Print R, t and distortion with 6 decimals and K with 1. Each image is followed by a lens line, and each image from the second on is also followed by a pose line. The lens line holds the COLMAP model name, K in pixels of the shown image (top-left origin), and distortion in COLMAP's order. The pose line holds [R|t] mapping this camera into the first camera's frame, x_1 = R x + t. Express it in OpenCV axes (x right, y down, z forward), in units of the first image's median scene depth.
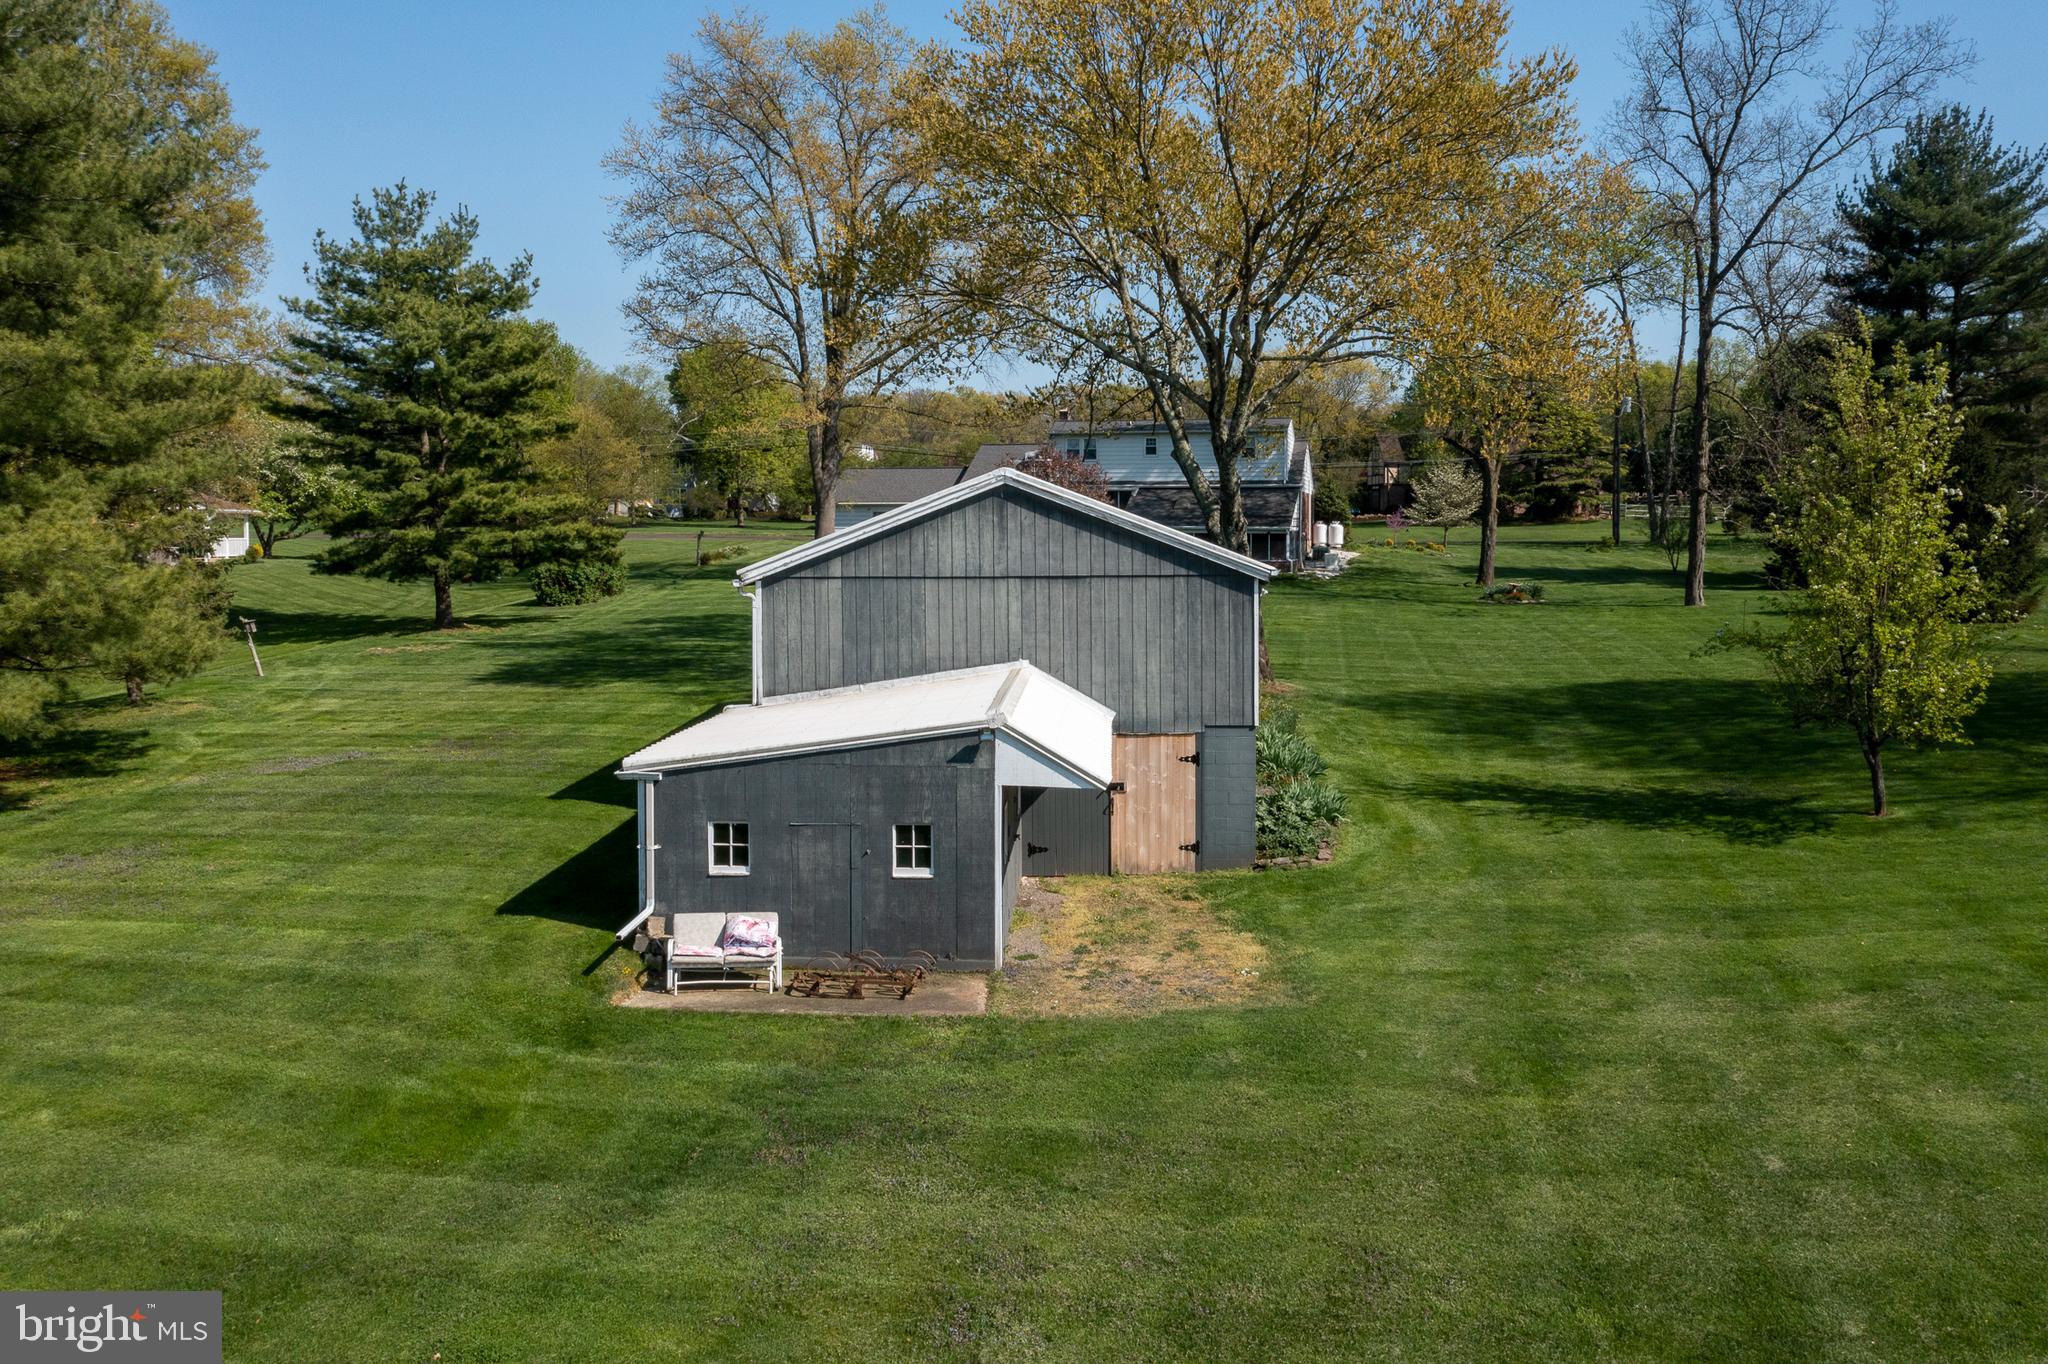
lens RADIAL K [[1659.6, 0, 1109.9], [0, 1659.6, 642.2], [0, 0, 1]] dist [-0.016472, -0.003154]
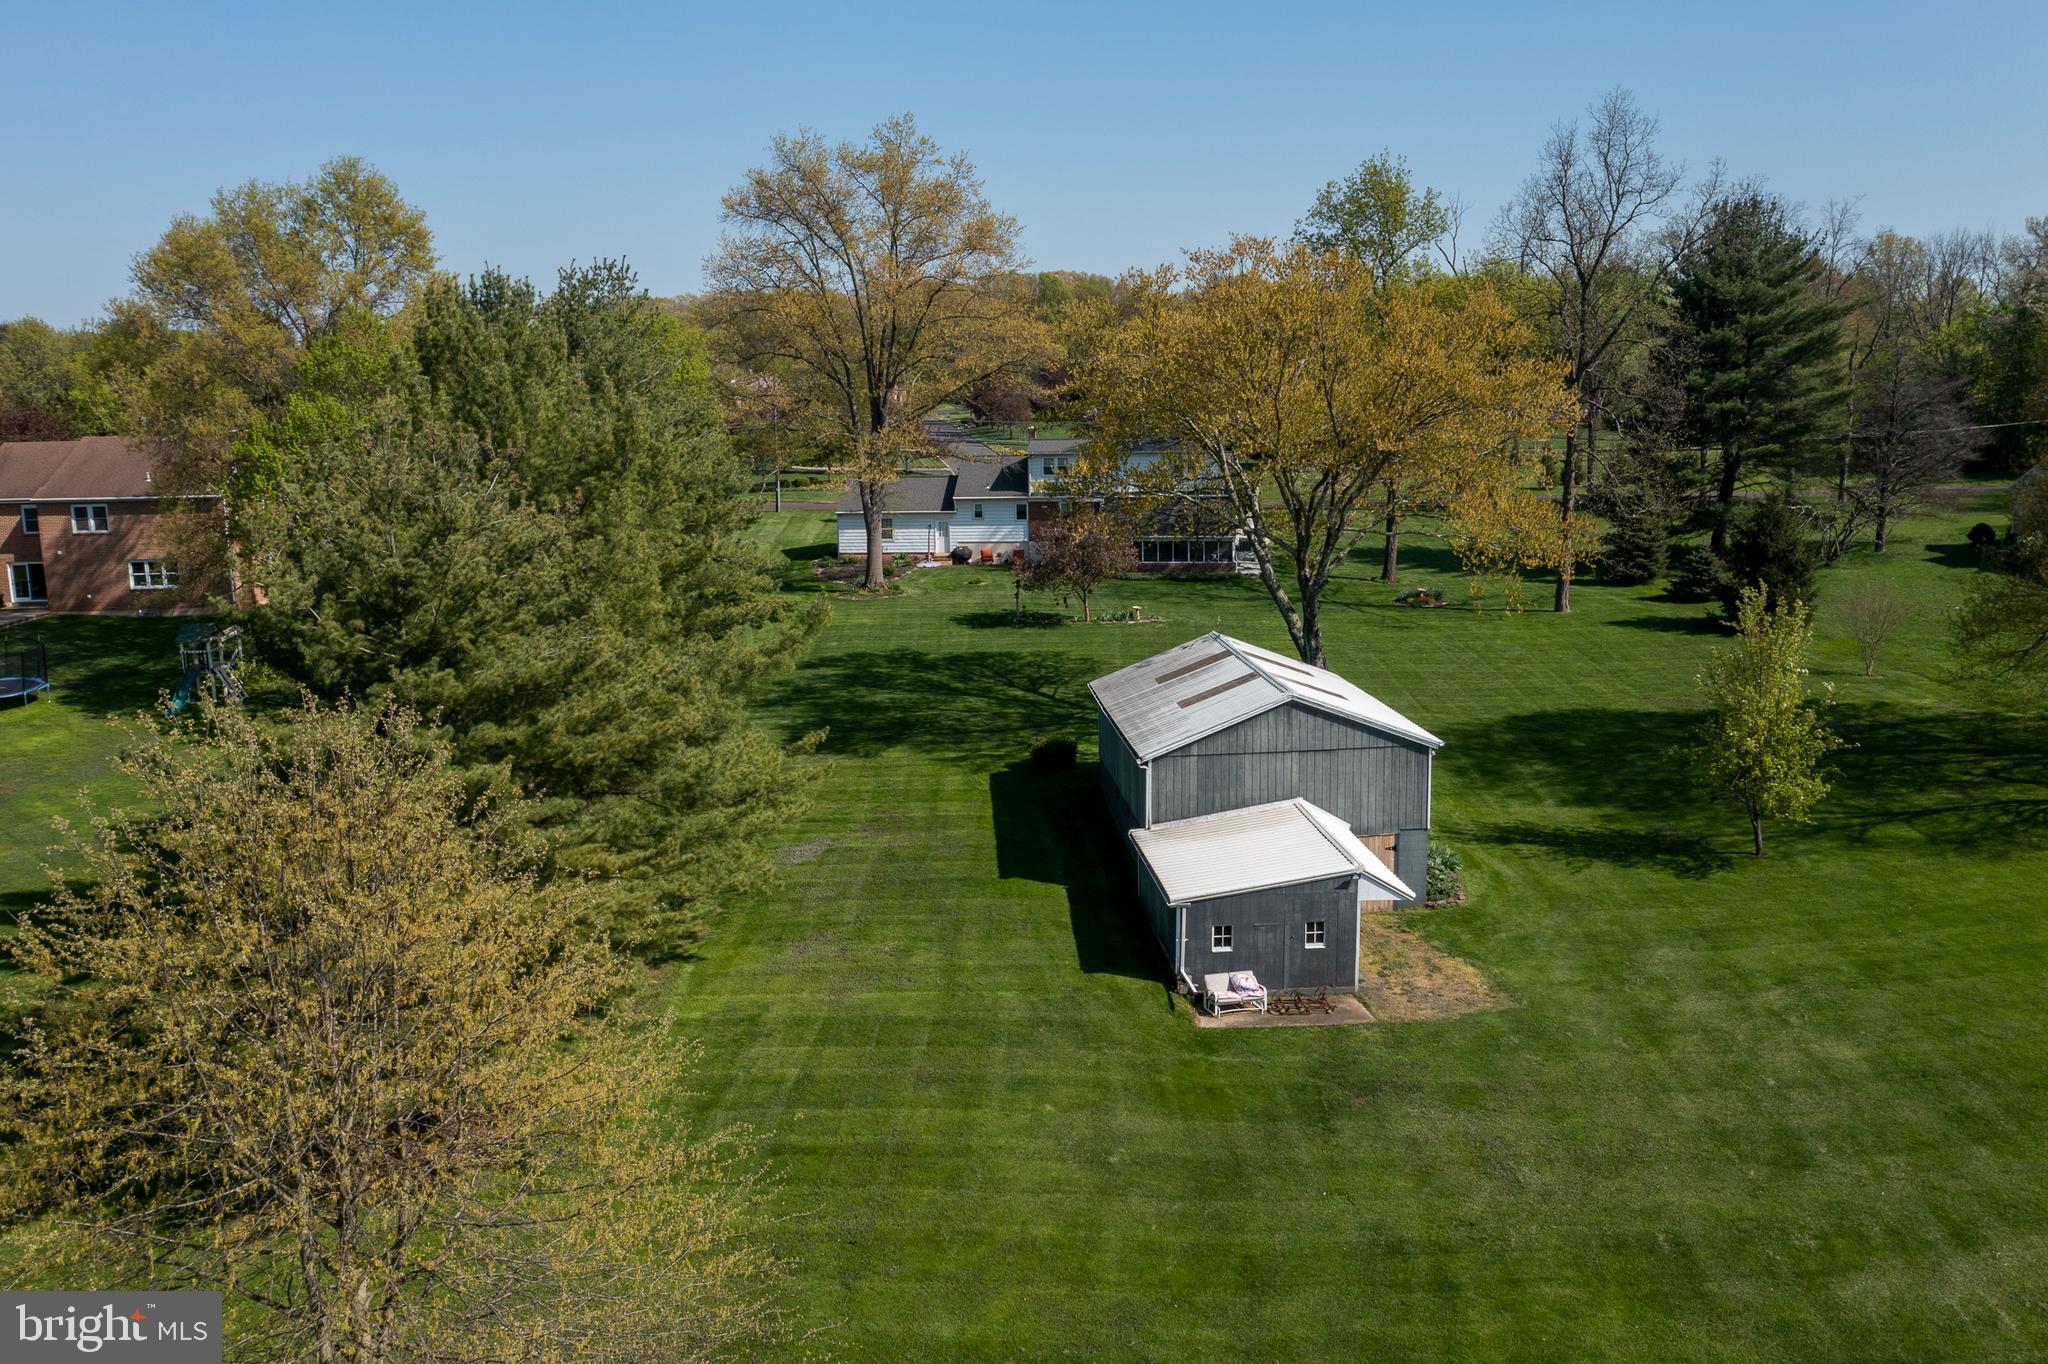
lens RADIAL K [[1659.6, 0, 1033.4], [0, 1659.6, 673.8], [0, 0, 1]] dist [-0.016472, -0.003154]
pose [[0.994400, -0.031441, 0.100893, -0.503143], [0.020091, 0.993550, 0.111605, -0.318929], [-0.103751, -0.108953, 0.988618, -0.677099]]
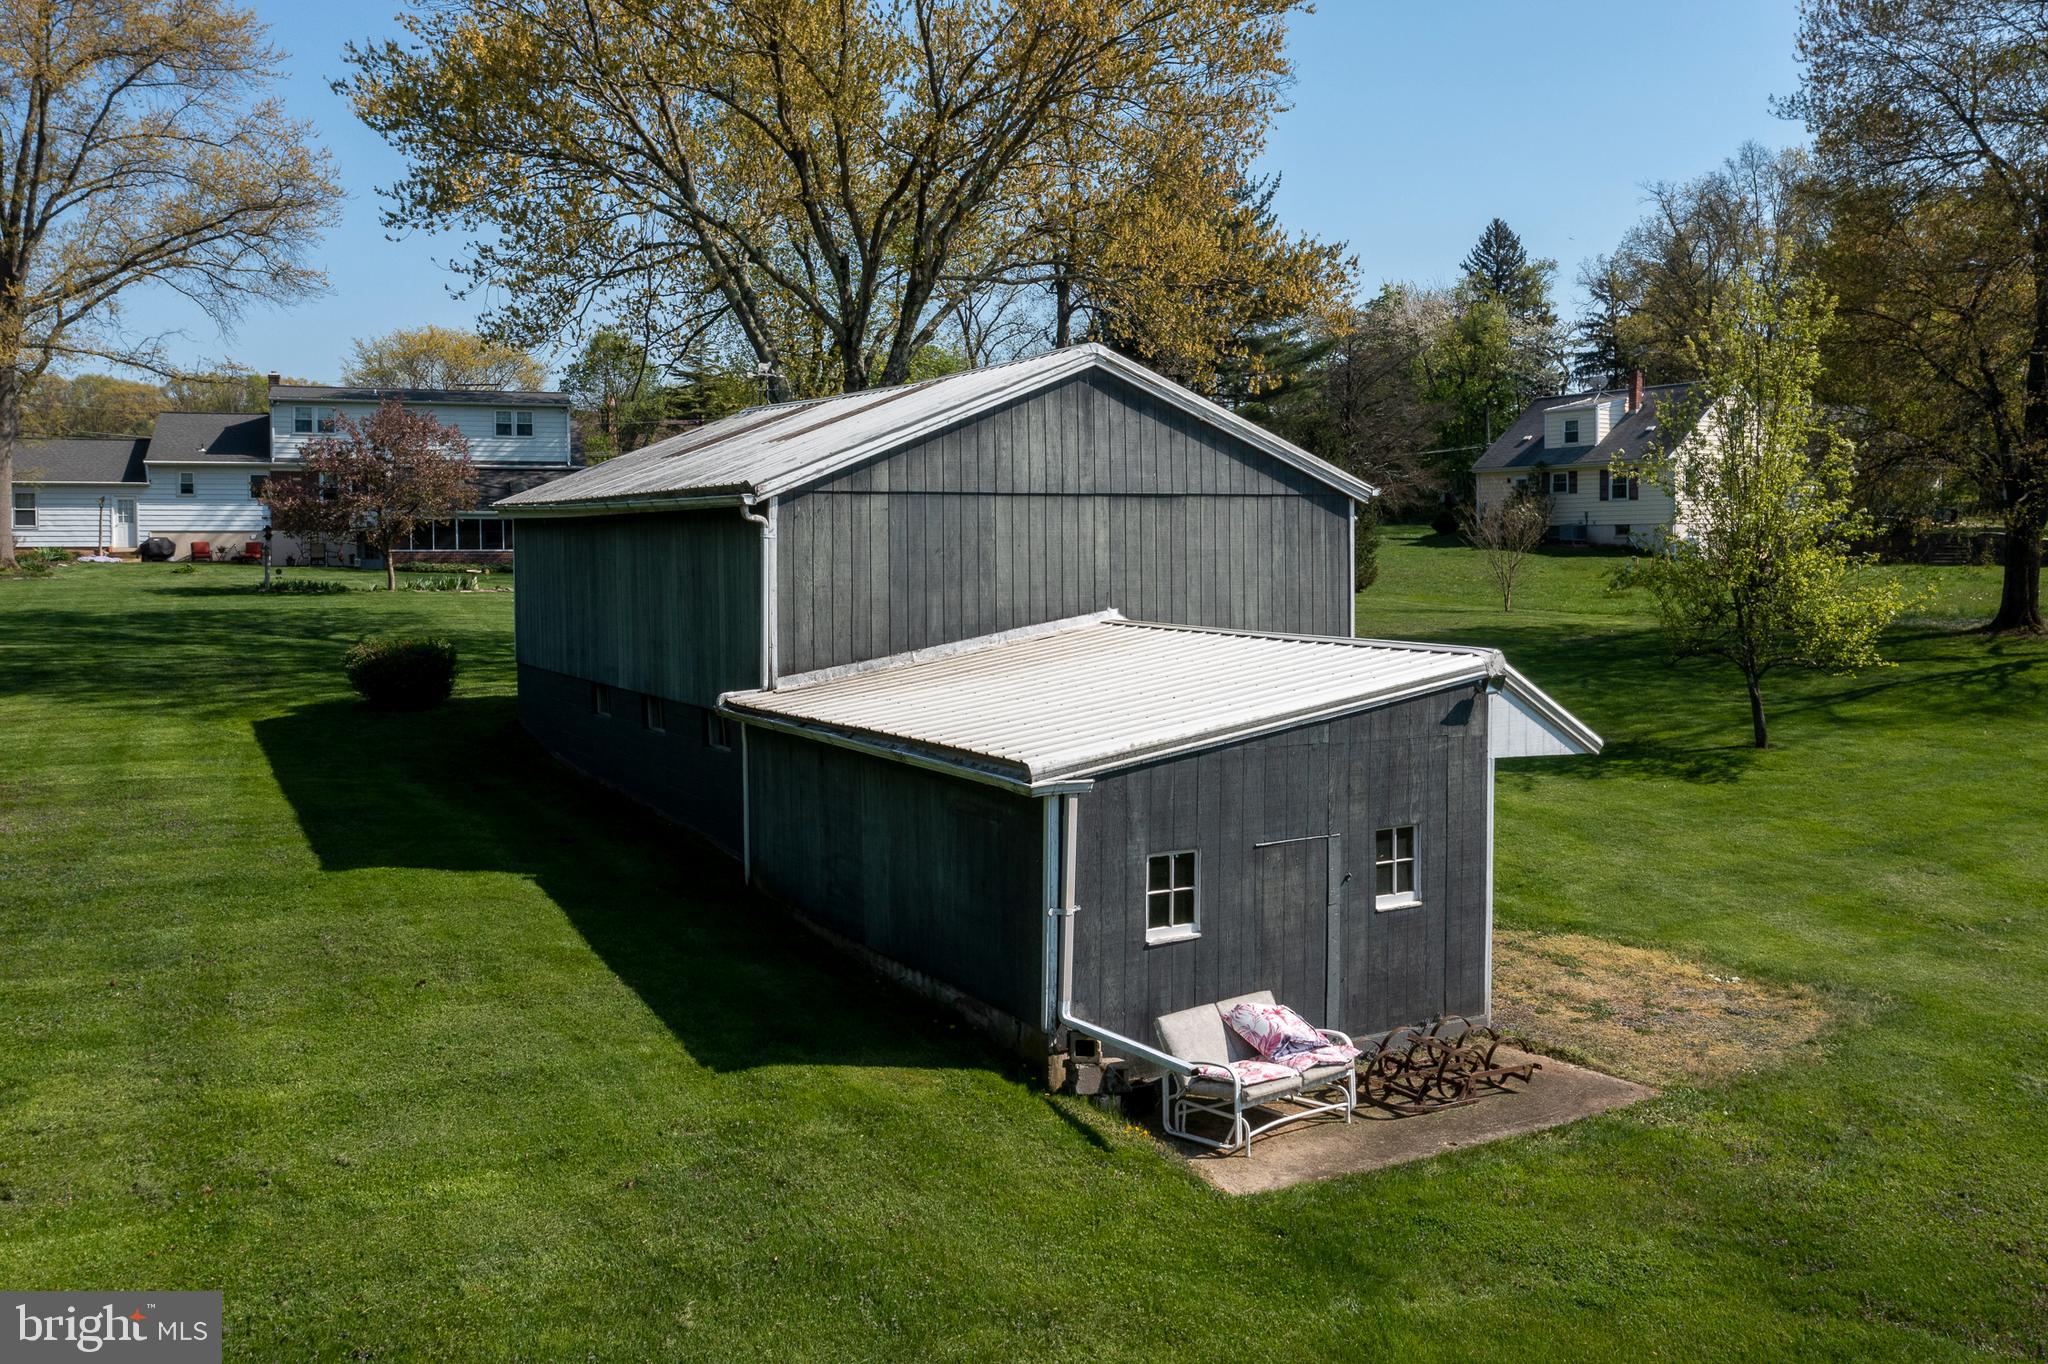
lens RADIAL K [[1659.6, 0, 1023.3], [0, 1659.6, 584.1], [0, 0, 1]] dist [-0.016472, -0.003154]
pose [[0.850797, -0.016229, 0.525243, -0.468191], [0.040775, 0.998548, -0.035194, 0.023964], [-0.523910, 0.051359, 0.850224, 0.405872]]
